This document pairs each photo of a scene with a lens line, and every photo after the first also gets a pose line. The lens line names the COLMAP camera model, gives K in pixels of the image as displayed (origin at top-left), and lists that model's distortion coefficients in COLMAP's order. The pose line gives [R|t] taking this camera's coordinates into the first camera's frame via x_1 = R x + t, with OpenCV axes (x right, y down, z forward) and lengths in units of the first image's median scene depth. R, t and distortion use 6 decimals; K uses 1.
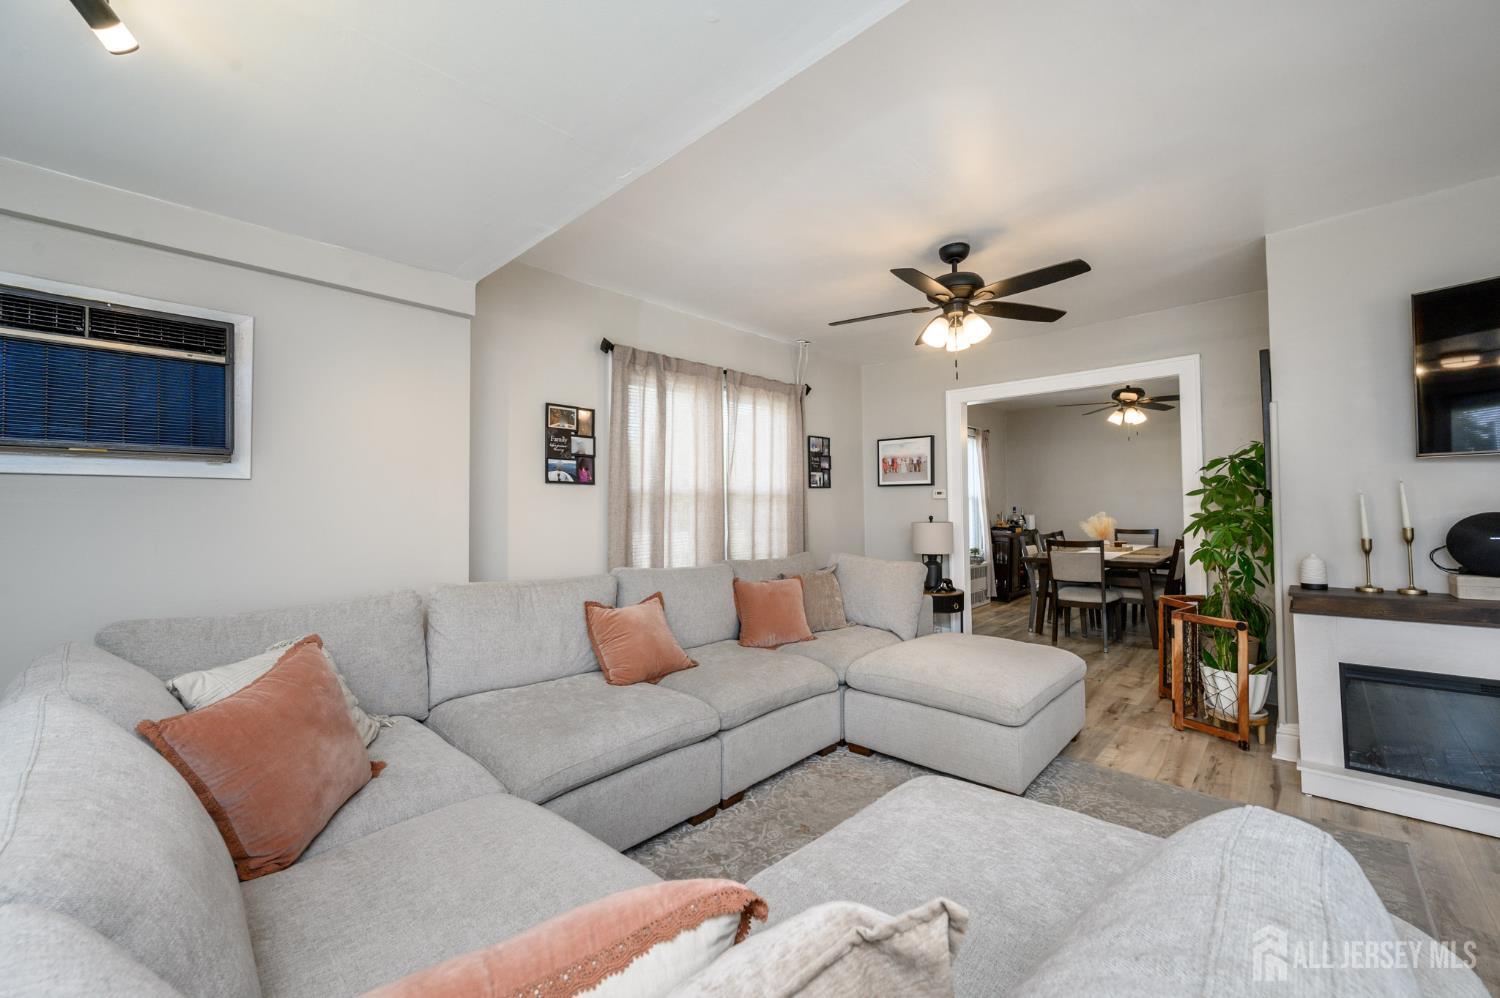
lens RADIAL K [[588.6, 0, 752.7], [0, 588.6, 500.3], [0, 0, 1]] dist [-0.000108, -0.000090]
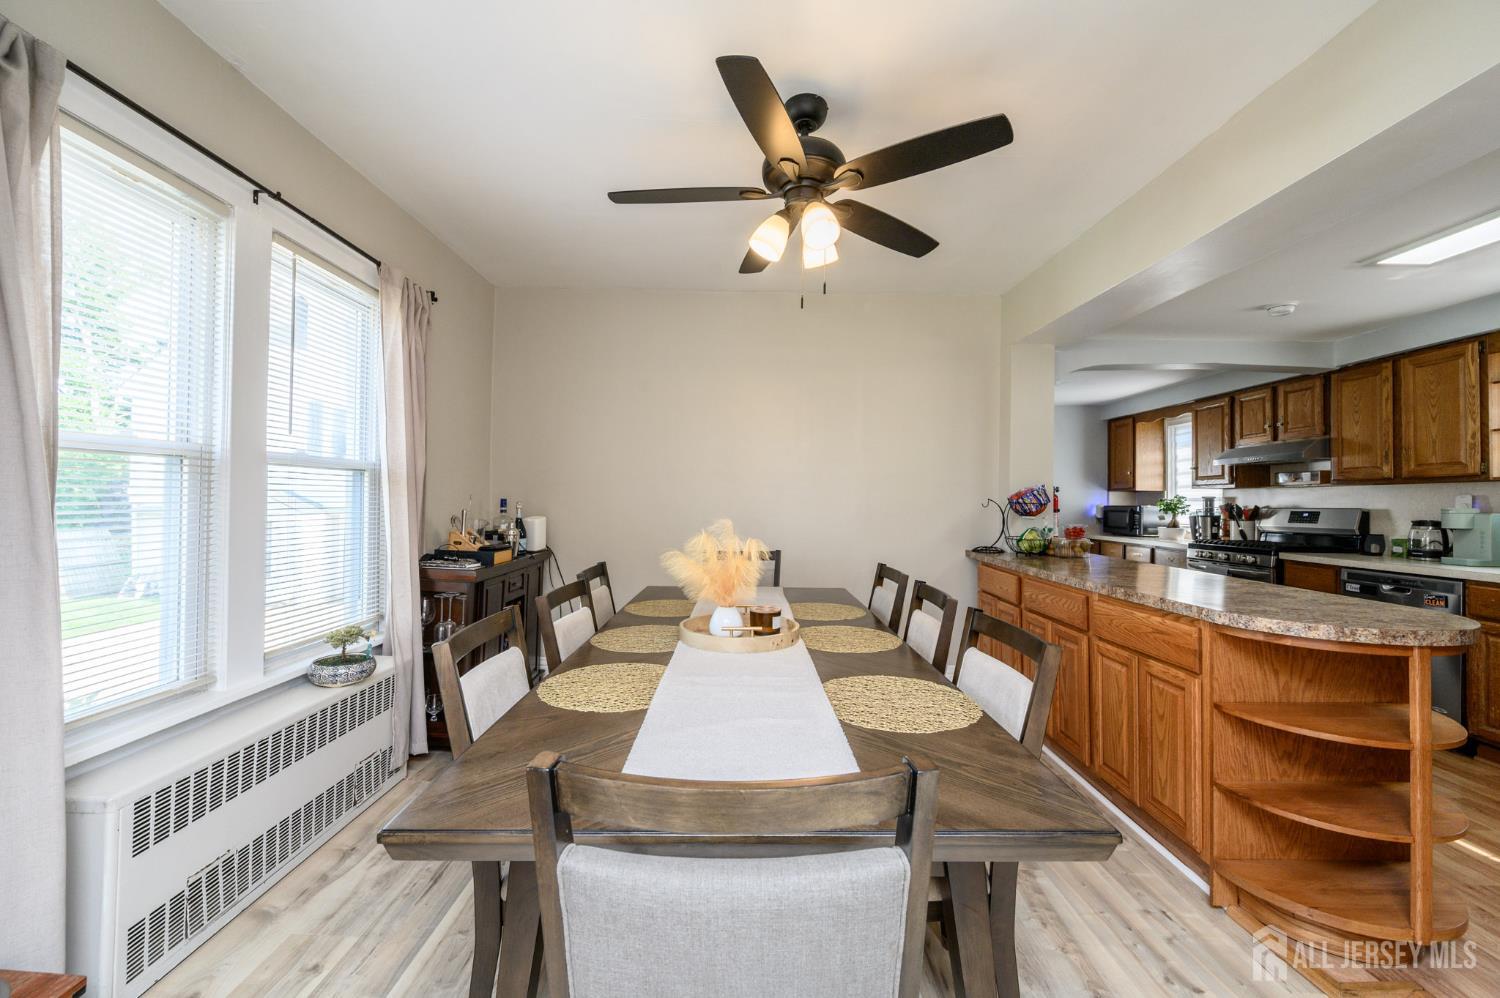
lens RADIAL K [[588.6, 0, 742.7], [0, 588.6, 492.7], [0, 0, 1]] dist [-0.000108, -0.000090]
pose [[0.739296, 0.030397, 0.672694, 0.609981], [-0.032241, 0.999433, -0.009729, 0.011820], [-0.672608, -0.014496, 0.739857, 1.200779]]
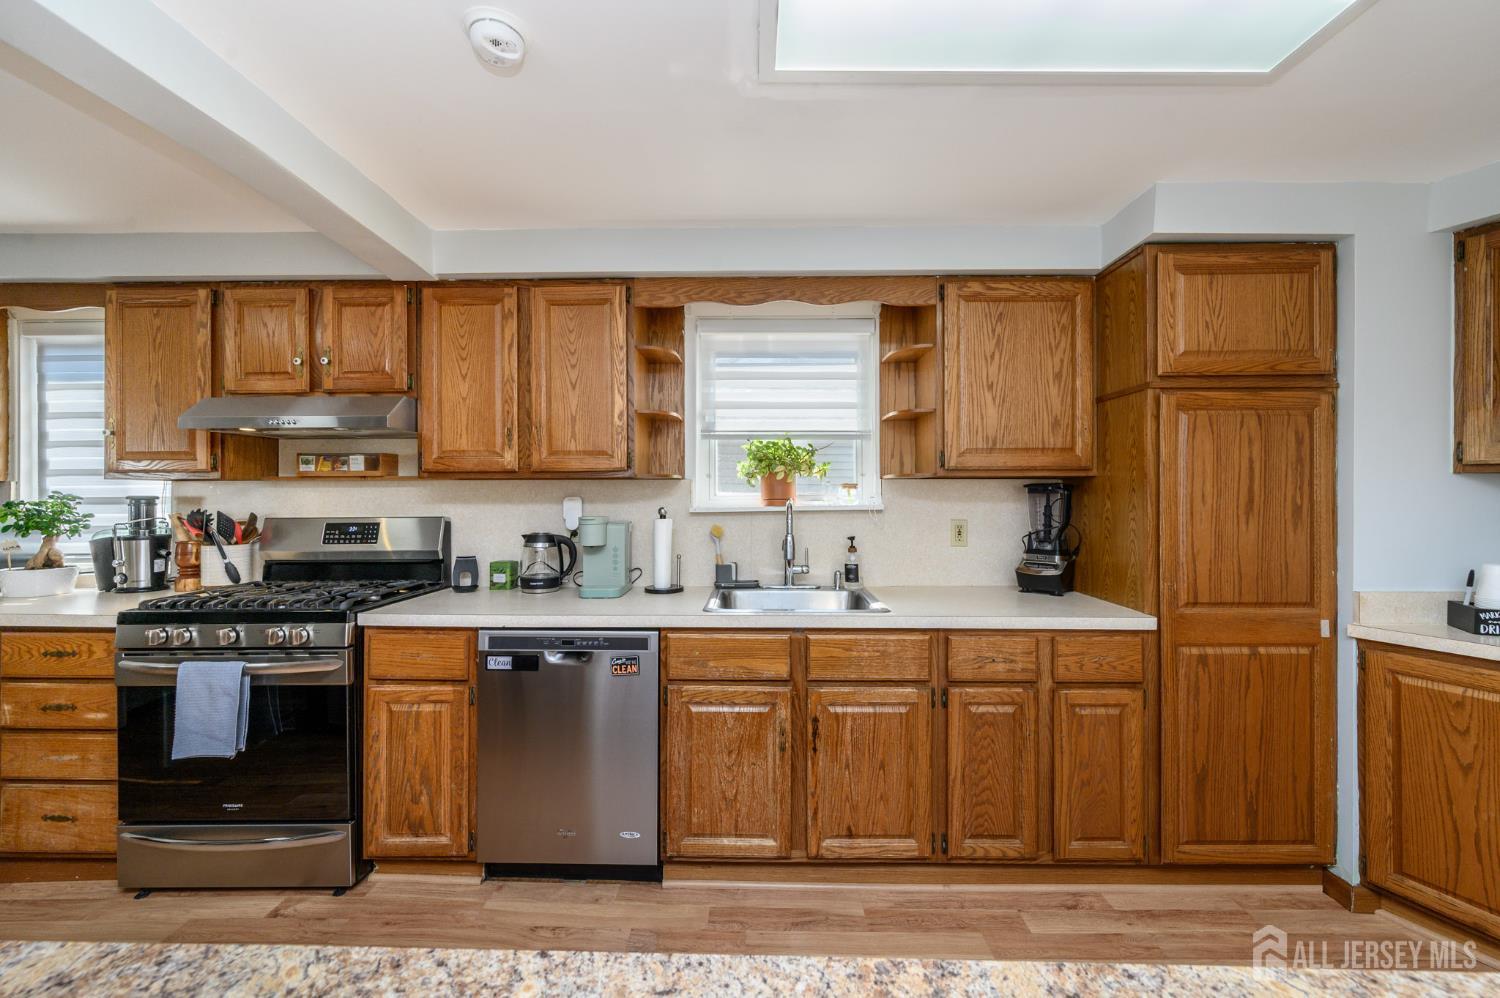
lens RADIAL K [[588.6, 0, 755.6], [0, 588.6, 494.2], [0, 0, 1]] dist [-0.000108, -0.000090]
pose [[-0.673553, 0.015637, 0.738974, 1.335266], [-0.004973, 0.999658, -0.025687, -0.013684], [-0.739122, -0.020976, -0.673244, 1.403924]]
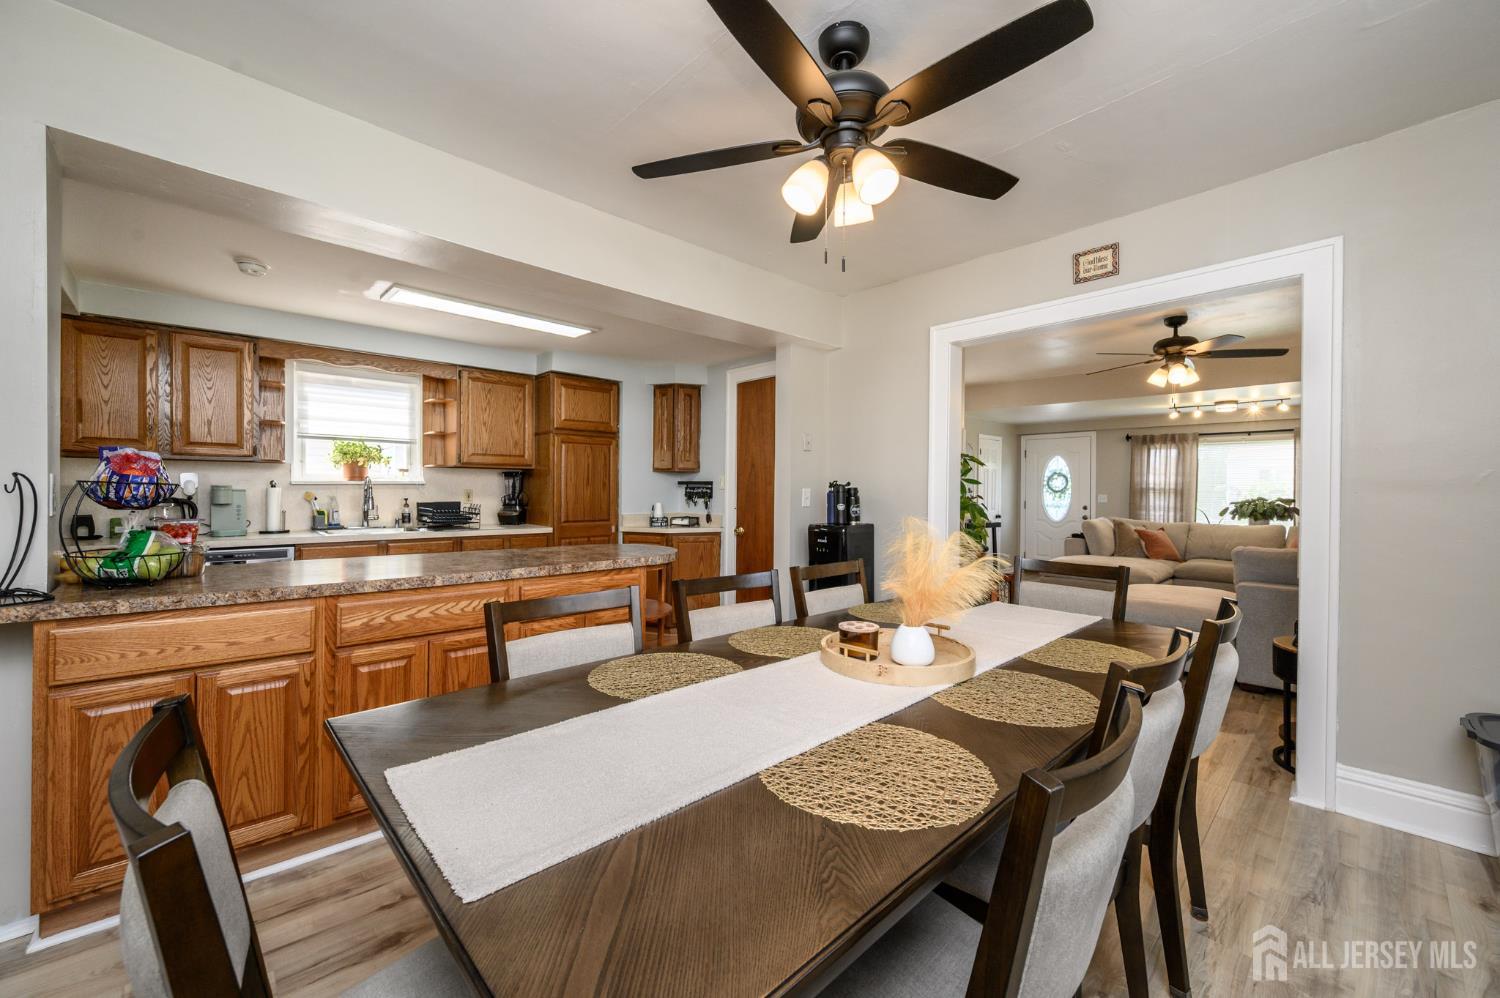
lens RADIAL K [[588.6, 0, 749.1], [0, 588.6, 497.5], [0, 0, 1]] dist [-0.000108, -0.000090]
pose [[-0.997963, 0.004620, 0.063633, 1.013640], [0.004217, 0.999970, -0.006467, 0.021761], [-0.063661, -0.006185, -0.997952, 1.968271]]
